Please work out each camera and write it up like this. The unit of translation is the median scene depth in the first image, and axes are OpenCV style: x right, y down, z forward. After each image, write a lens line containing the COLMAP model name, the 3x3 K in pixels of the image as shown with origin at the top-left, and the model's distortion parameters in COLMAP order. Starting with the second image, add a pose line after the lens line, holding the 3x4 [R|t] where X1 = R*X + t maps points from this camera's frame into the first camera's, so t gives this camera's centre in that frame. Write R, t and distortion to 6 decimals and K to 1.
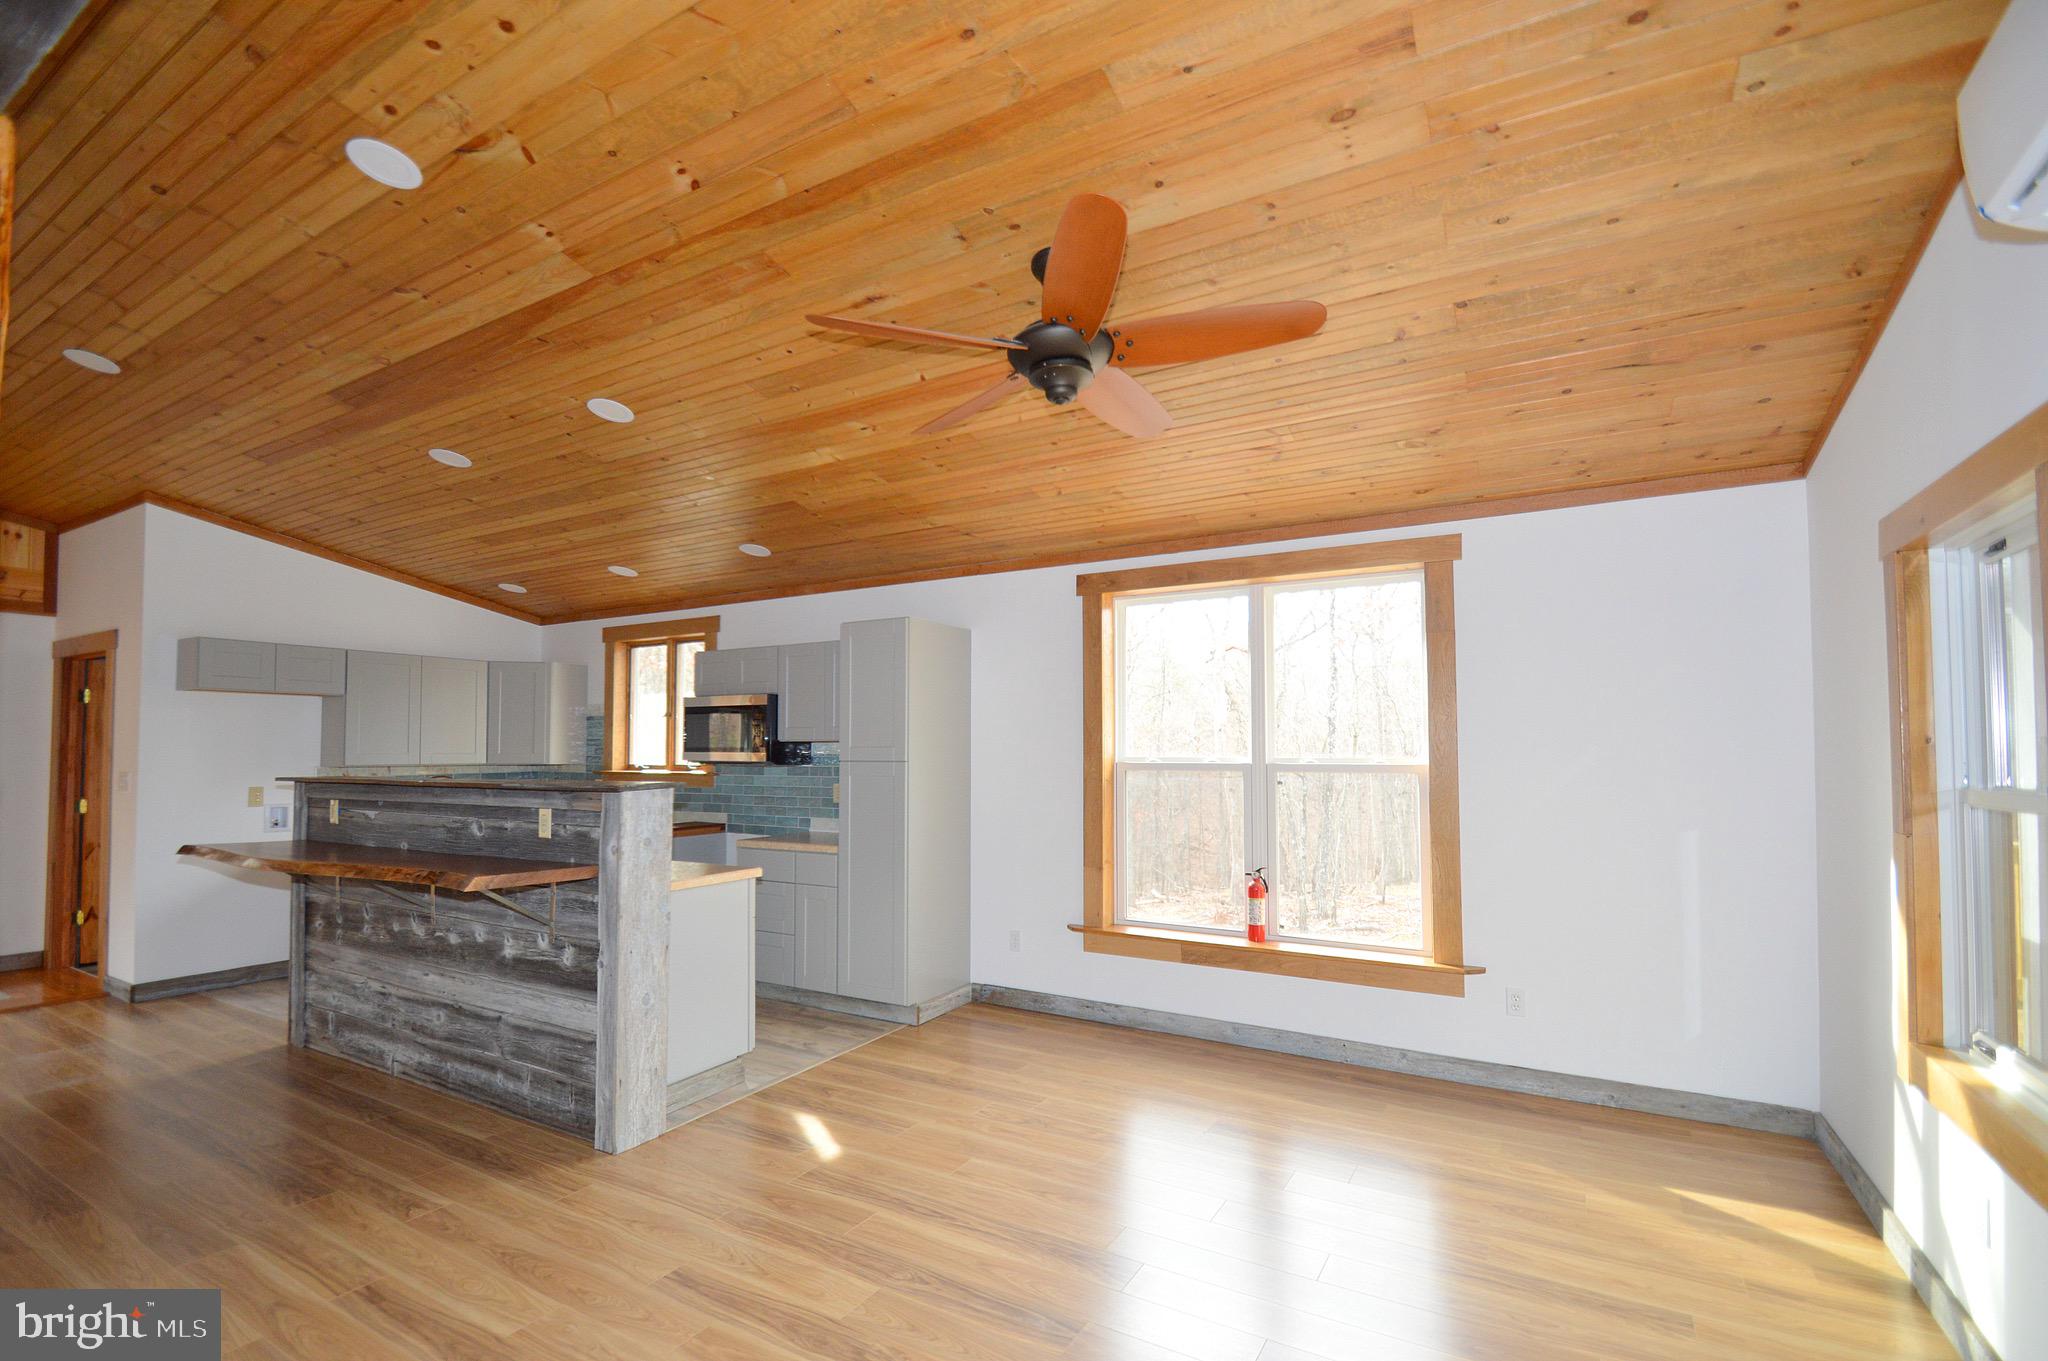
lens RADIAL K [[900.9, 0, 1032.7], [0, 900.9, 720.6], [0, 0, 1]] dist [-0.010923, -0.000288]
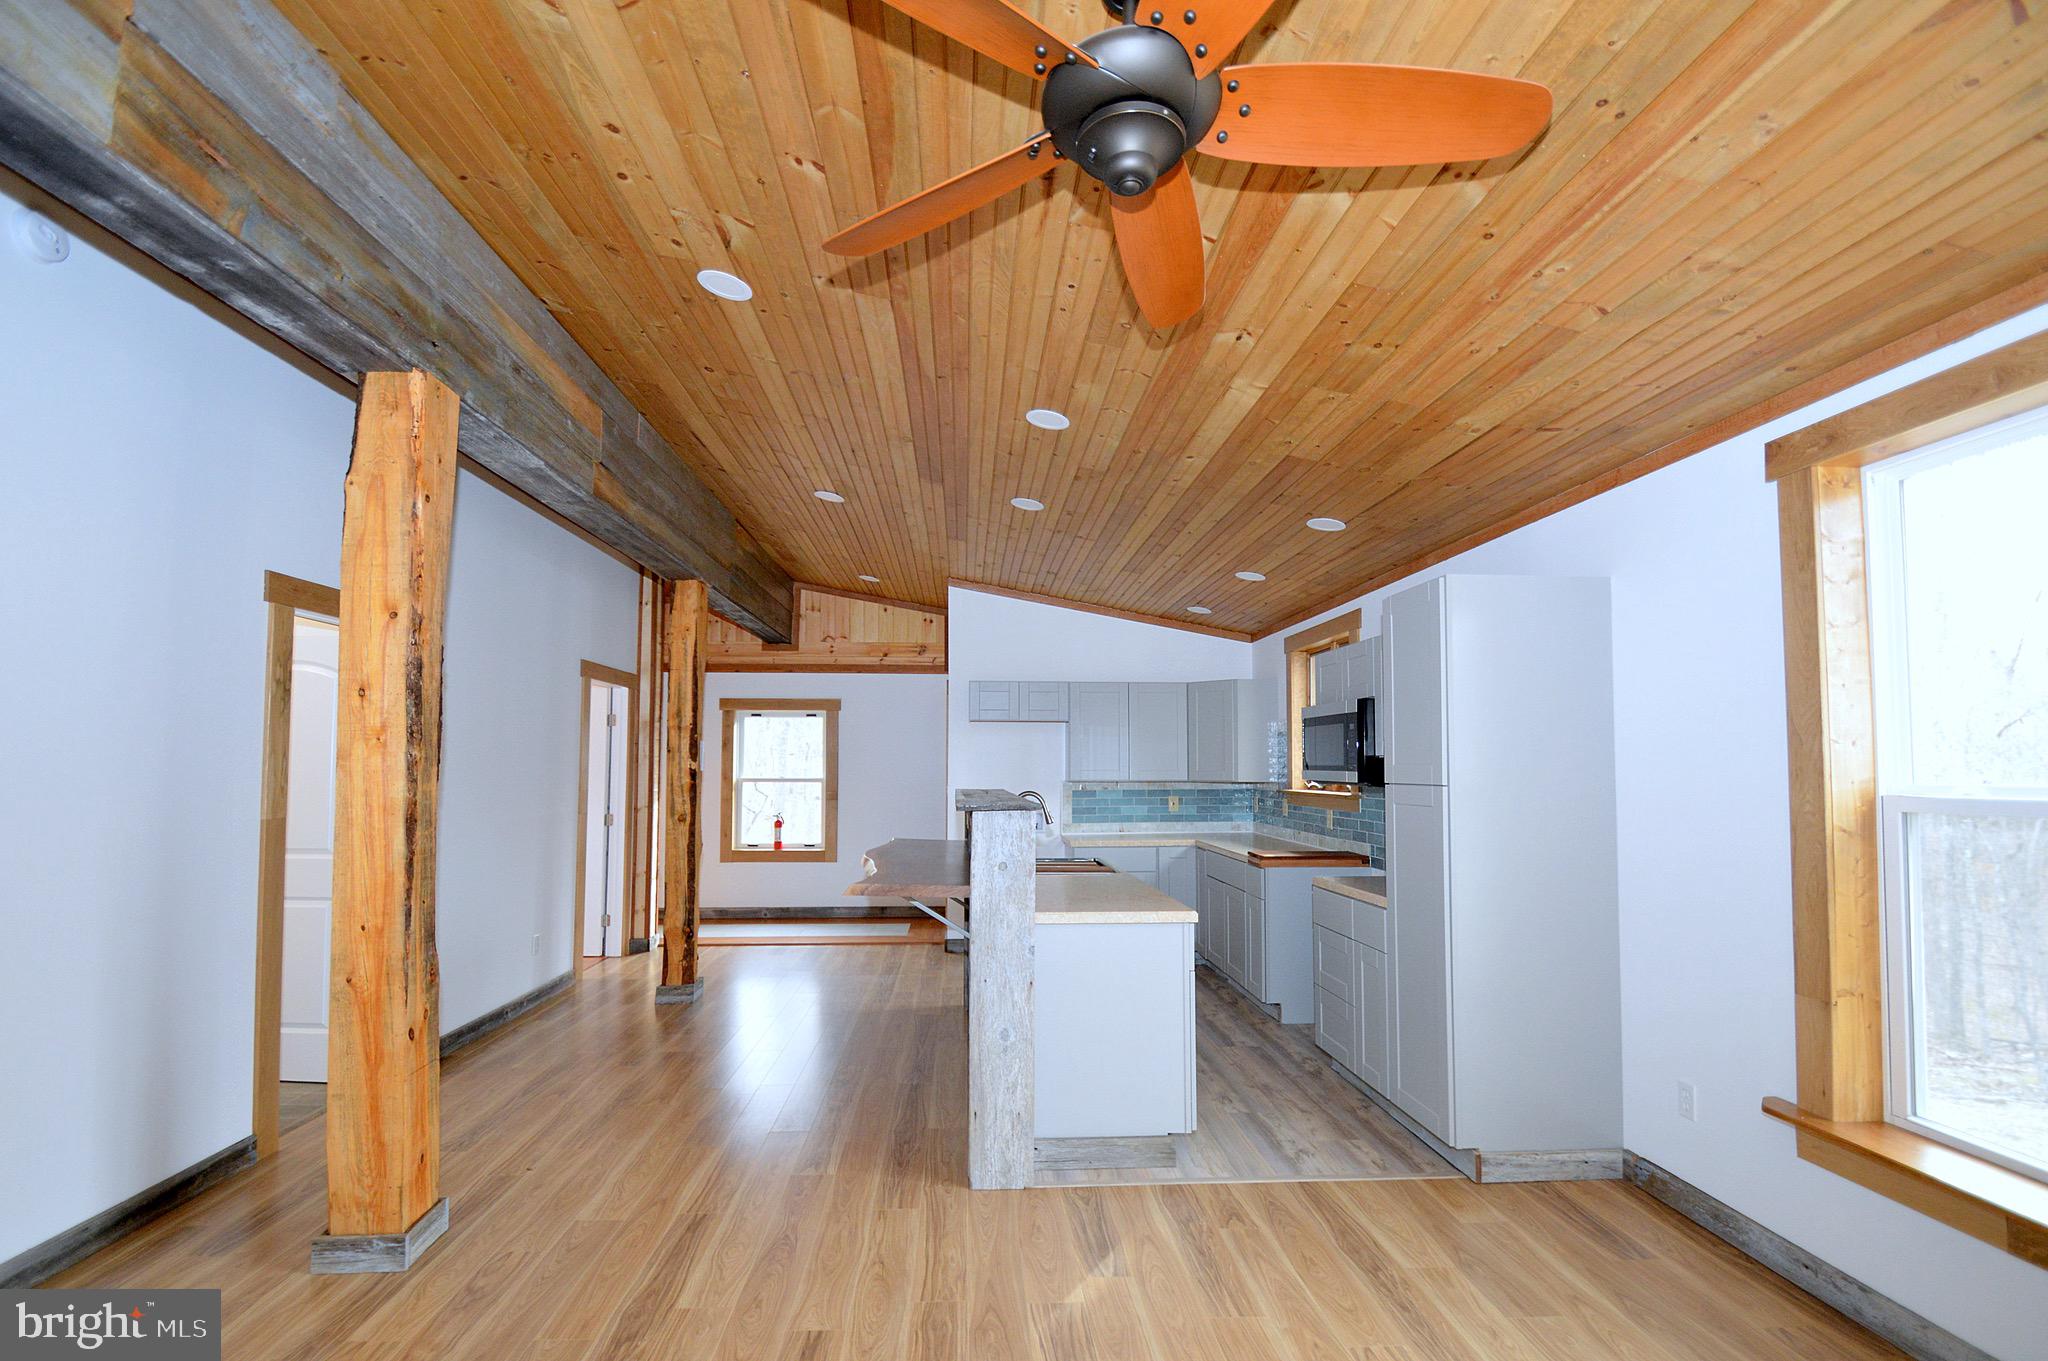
lens RADIAL K [[932.0, 0, 1018.5], [0, 932.0, 725.7], [0, 0, 1]] dist [0.014275, -0.023512]
pose [[0.534655, -0.034193, -0.844379, 0.319505], [0.024585, 0.999388, -0.024903, 0.010014], [0.844713, -0.007444, 0.535168, 0.384715]]
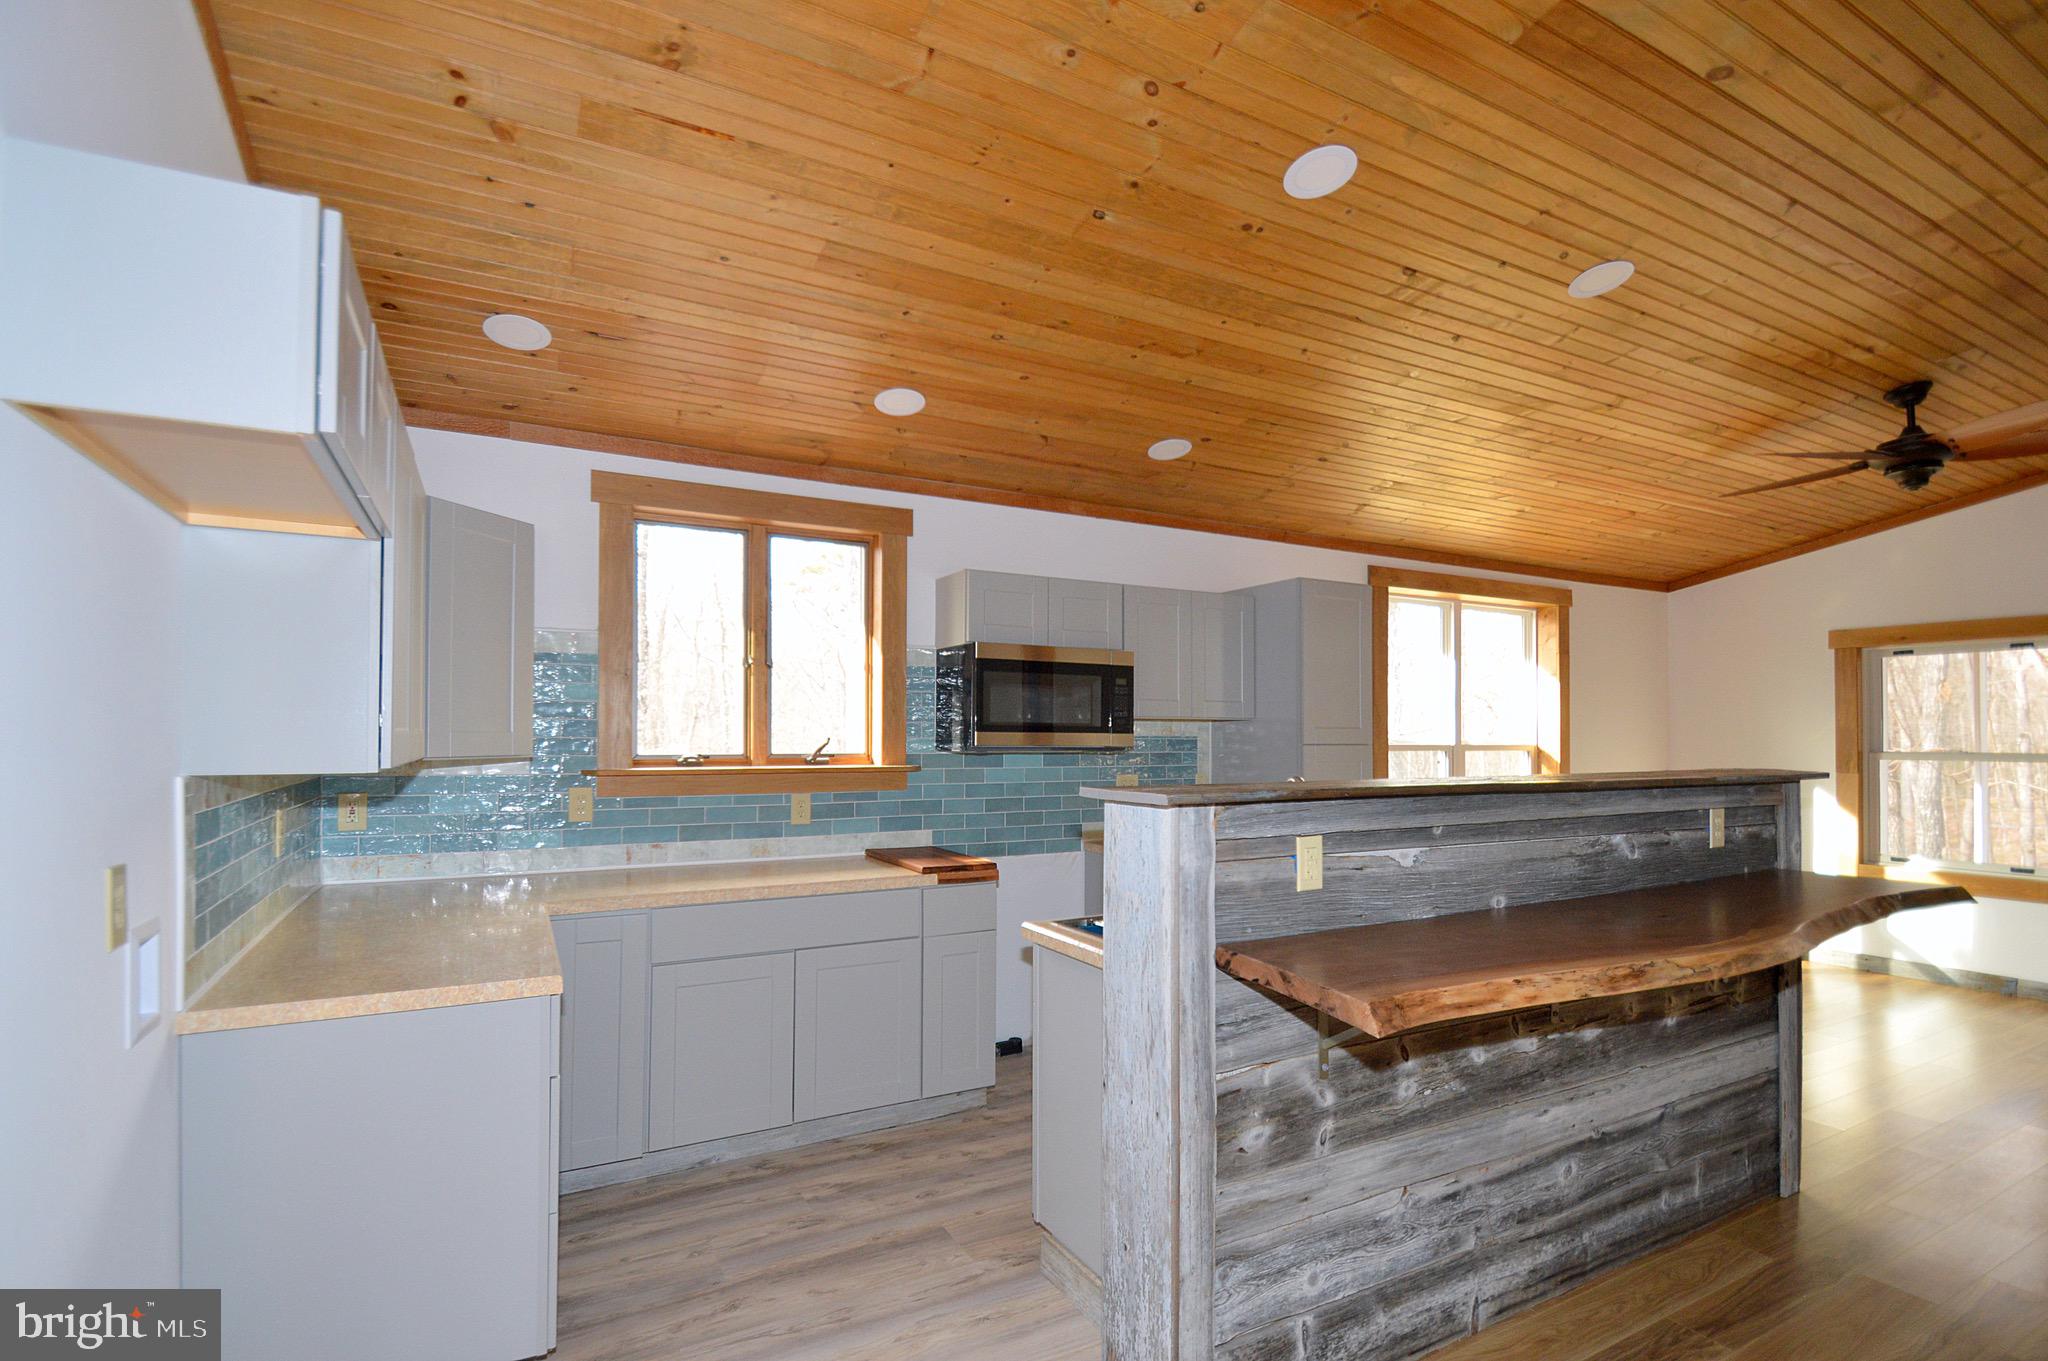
lens RADIAL K [[932.0, 0, 1018.5], [0, 932.0, 725.7], [0, 0, 1]] dist [0.014275, -0.023512]
pose [[0.551736, 0.013372, 0.833911, -1.244290], [-0.033493, 0.999420, 0.006134, 0.035649], [-0.833346, -0.031314, 0.551864, 0.866130]]
